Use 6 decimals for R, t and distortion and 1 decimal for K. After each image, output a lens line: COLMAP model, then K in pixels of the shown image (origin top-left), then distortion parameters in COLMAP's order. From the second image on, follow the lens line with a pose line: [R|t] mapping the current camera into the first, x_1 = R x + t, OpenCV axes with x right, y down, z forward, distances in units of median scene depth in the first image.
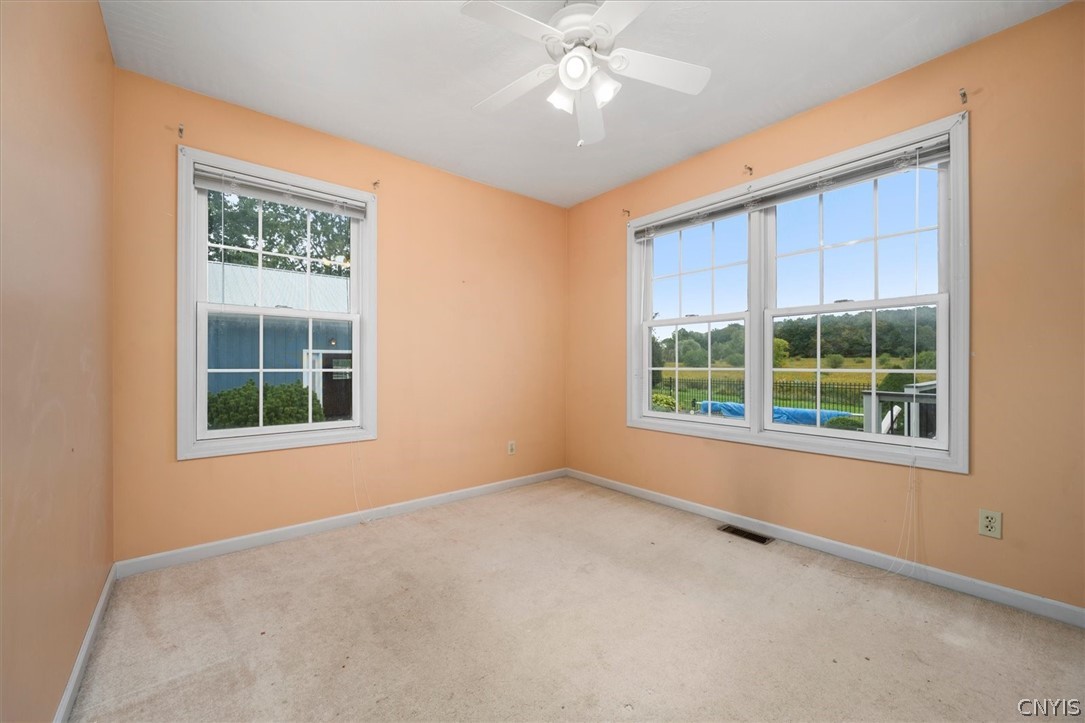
lens RADIAL K [[436.1, 0, 548.8], [0, 436.1, 362.4], [0, 0, 1]] dist [0.002214, -0.000456]
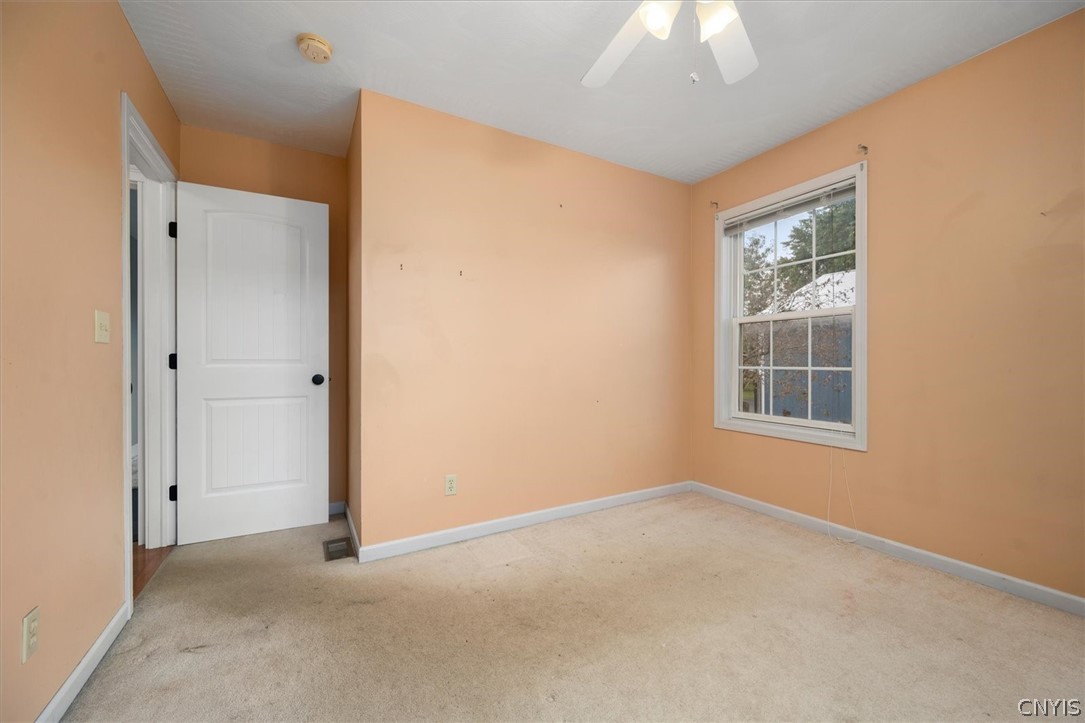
lens RADIAL K [[436.1, 0, 547.0], [0, 436.1, 362.4], [0, 0, 1]] dist [0.002214, -0.000456]
pose [[-0.190115, -0.003713, -0.981755, 0.570757], [0.002753, 0.999987, -0.004315, 0.006576], [0.981758, -0.003523, -0.190102, 0.581102]]
